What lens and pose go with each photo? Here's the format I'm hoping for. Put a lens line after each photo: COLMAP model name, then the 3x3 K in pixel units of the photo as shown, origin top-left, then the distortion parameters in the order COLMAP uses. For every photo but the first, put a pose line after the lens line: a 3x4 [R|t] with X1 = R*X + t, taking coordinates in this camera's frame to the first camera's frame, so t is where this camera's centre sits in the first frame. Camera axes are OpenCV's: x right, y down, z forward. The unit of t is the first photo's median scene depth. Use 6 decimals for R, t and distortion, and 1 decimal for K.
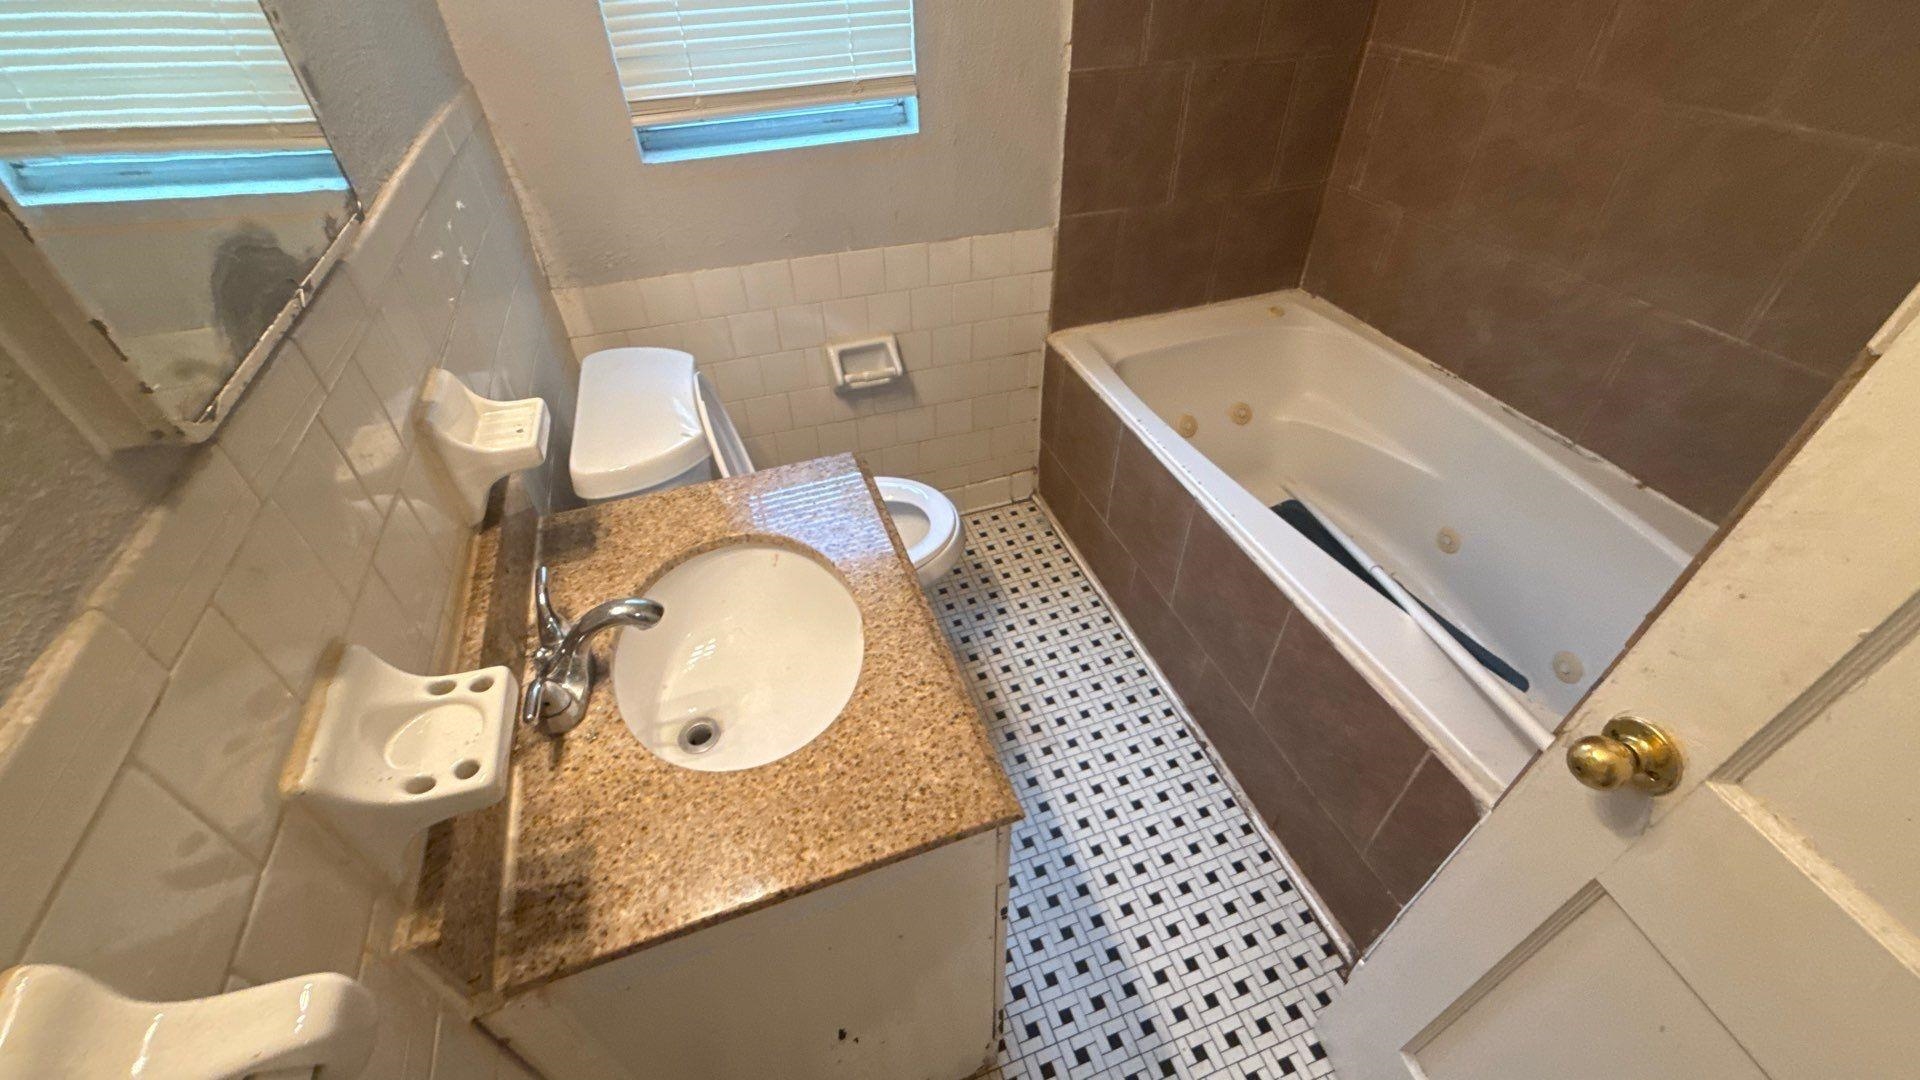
lens RADIAL K [[768.6, 0, 965.6], [0, 768.6, 541.0], [0, 0, 1]] dist [-0.000551, 0.000578]
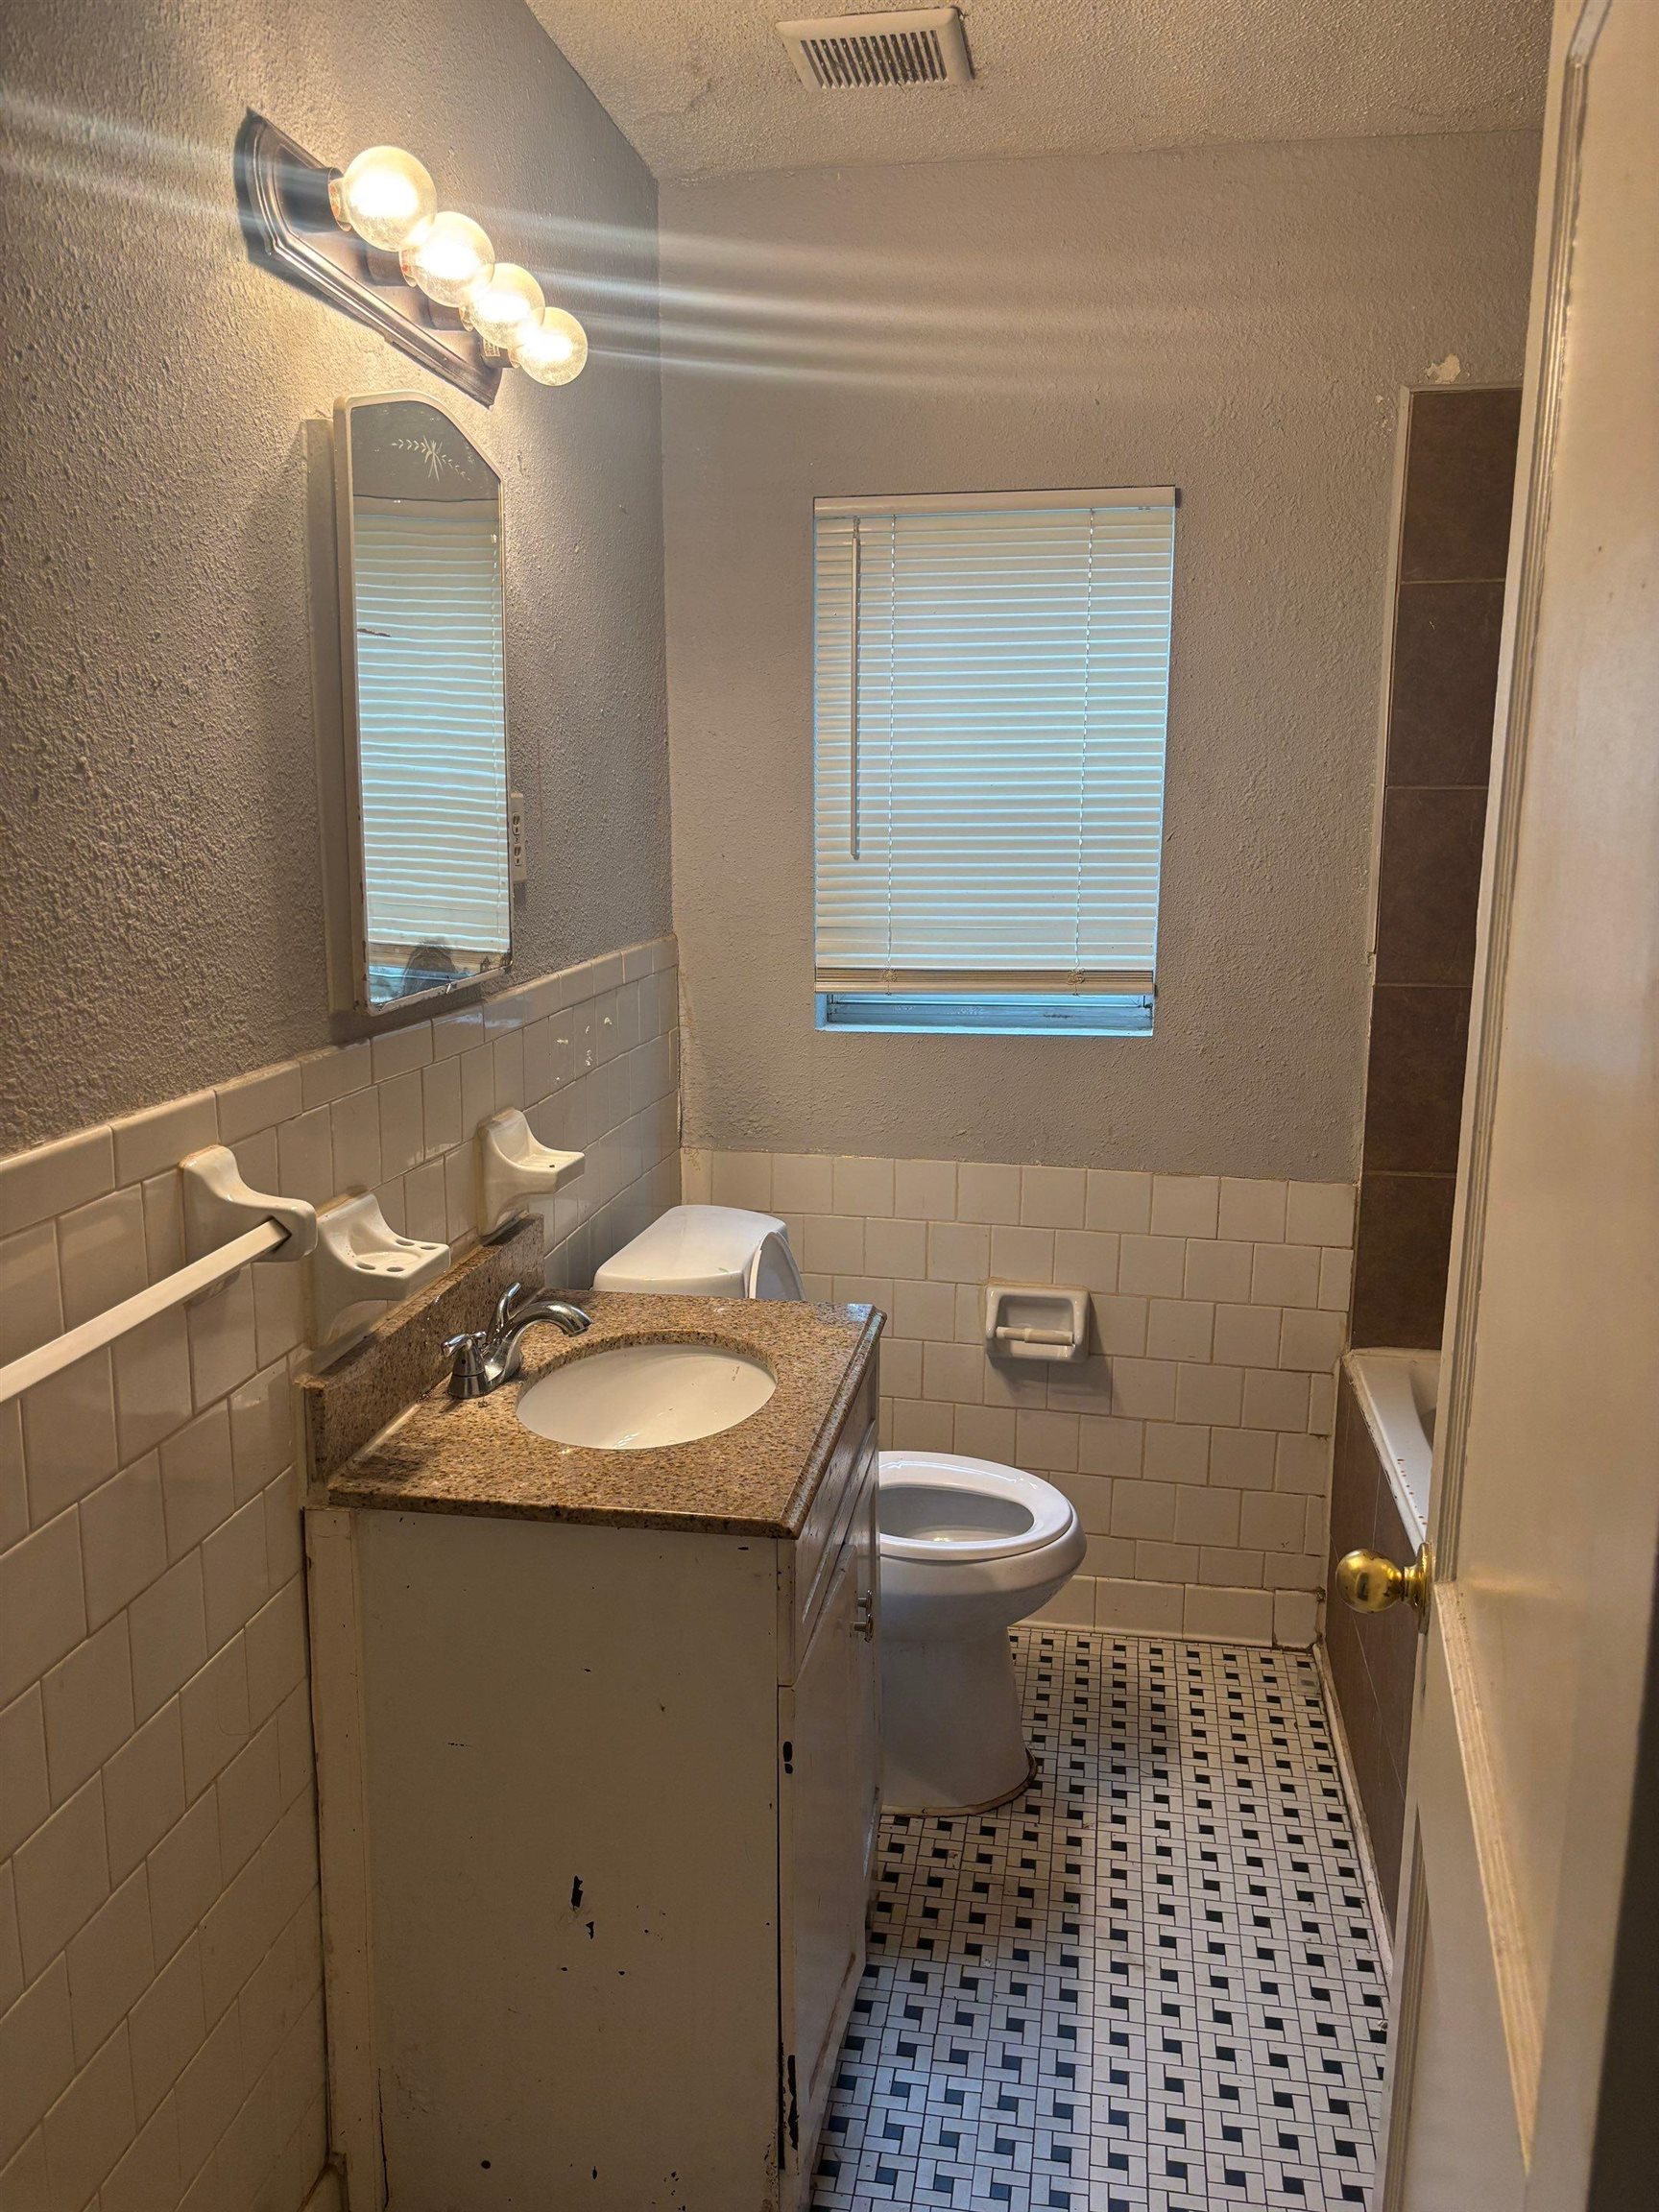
lens RADIAL K [[1676.0, 0, 819.3], [0, 1676.0, 1099.5], [0, 0, 1]] dist [0.058419, -0.067678]
pose [[0.870917, 0.106572, -0.479735, 0.521395], [-0.331683, 0.847792, -0.413807, 0.375287], [0.362615, 0.519511, 0.773704, -0.445631]]
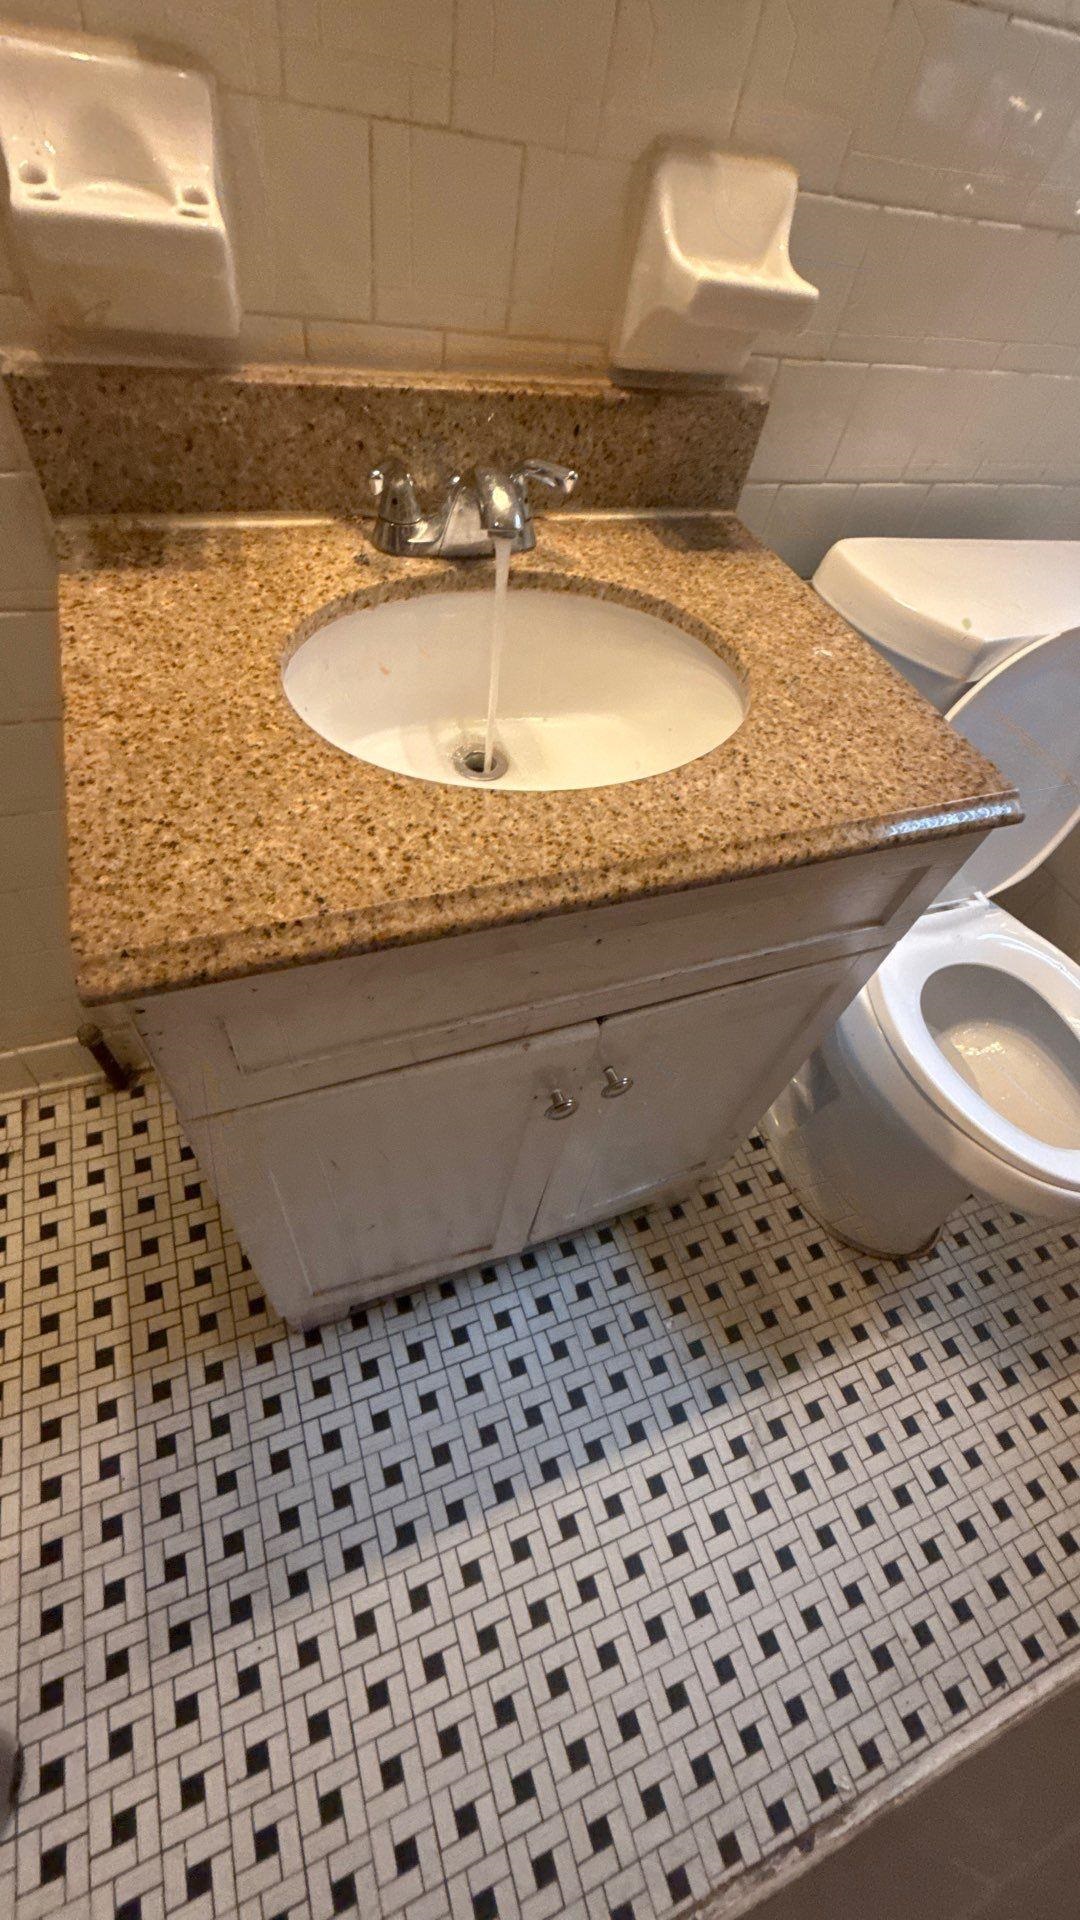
lens RADIAL K [[768.6, 0, 537.5], [0, 768.6, 960.5], [0, 0, 1]] dist [-0.000551, 0.000578]
pose [[0.014499, 0.804593, -0.593649, 0.179777], [-0.760567, 0.394292, 0.515821, -0.073294], [0.649097, 0.444031, 0.617664, 0.431023]]
